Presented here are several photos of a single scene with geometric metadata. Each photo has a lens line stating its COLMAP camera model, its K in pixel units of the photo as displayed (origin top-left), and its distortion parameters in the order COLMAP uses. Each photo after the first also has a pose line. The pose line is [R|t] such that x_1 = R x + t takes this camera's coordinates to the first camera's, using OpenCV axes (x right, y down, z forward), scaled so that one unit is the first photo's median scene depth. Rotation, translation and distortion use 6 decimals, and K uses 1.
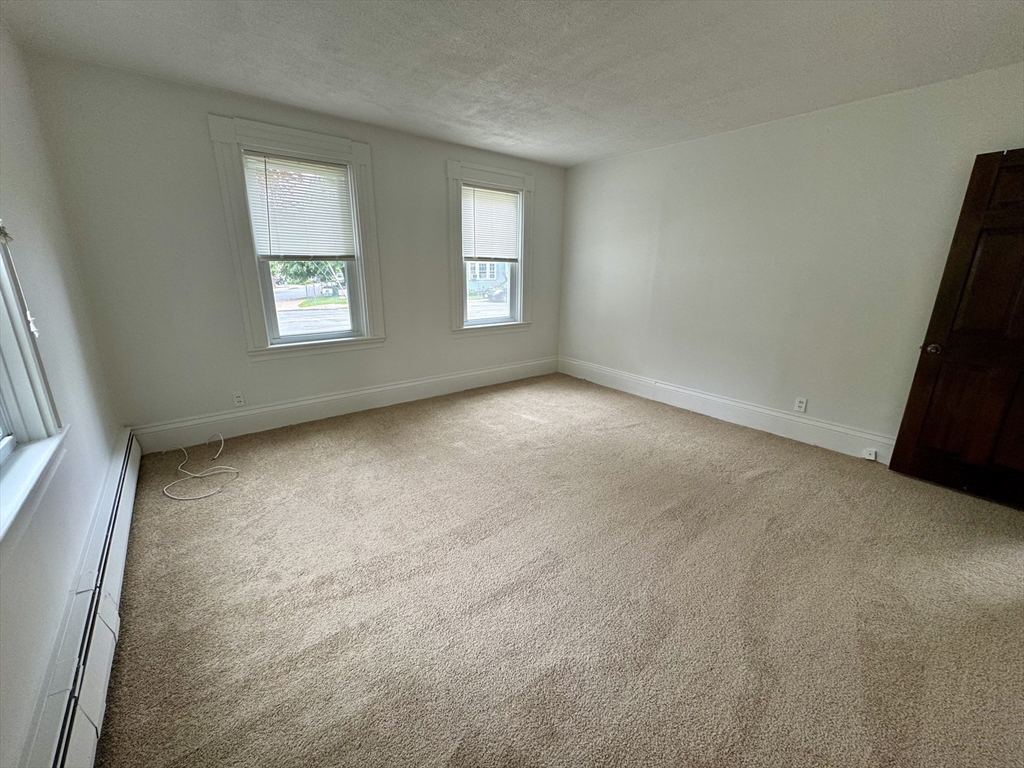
lens RADIAL K [[409.9, 0, 516.5], [0, 409.9, 382.5], [0, 0, 1]] dist [0.000709, -0.000337]
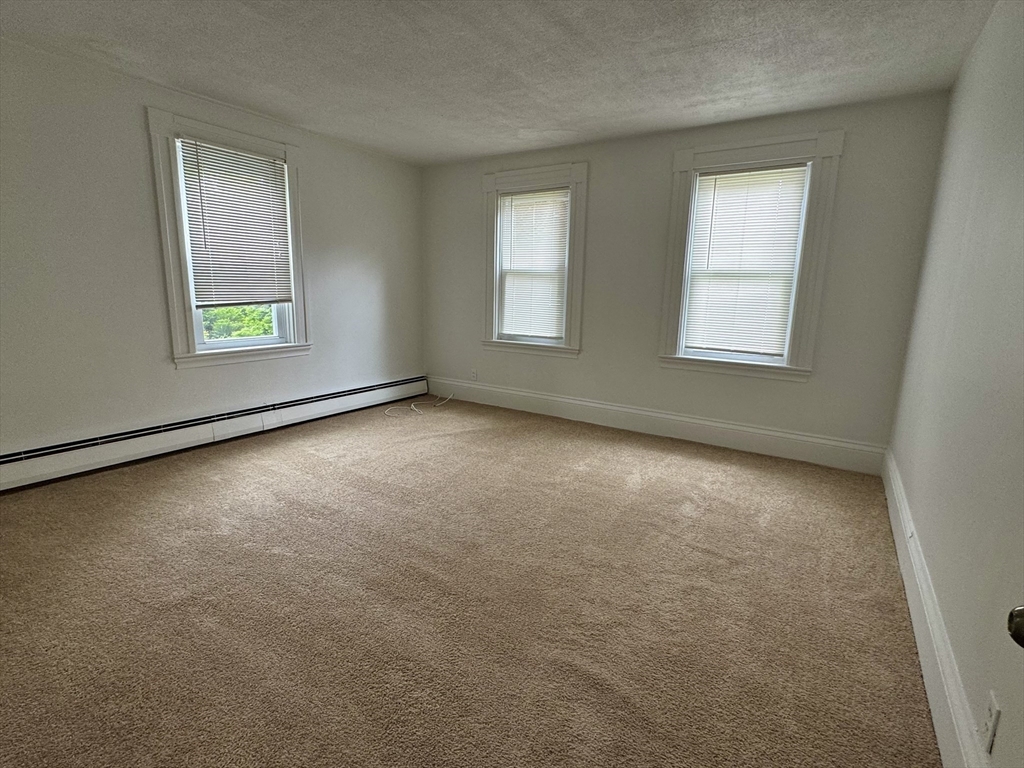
lens RADIAL K [[508.8, 0, 514.0], [0, 508.8, 384.0], [0, 0, 1]] dist [0.001445, 0.000103]
pose [[0.301917, 0.172557, -0.937587, 0.827944], [-0.274933, 0.957457, 0.087682, -0.100272], [0.912830, 0.231301, 0.336514, 0.498124]]
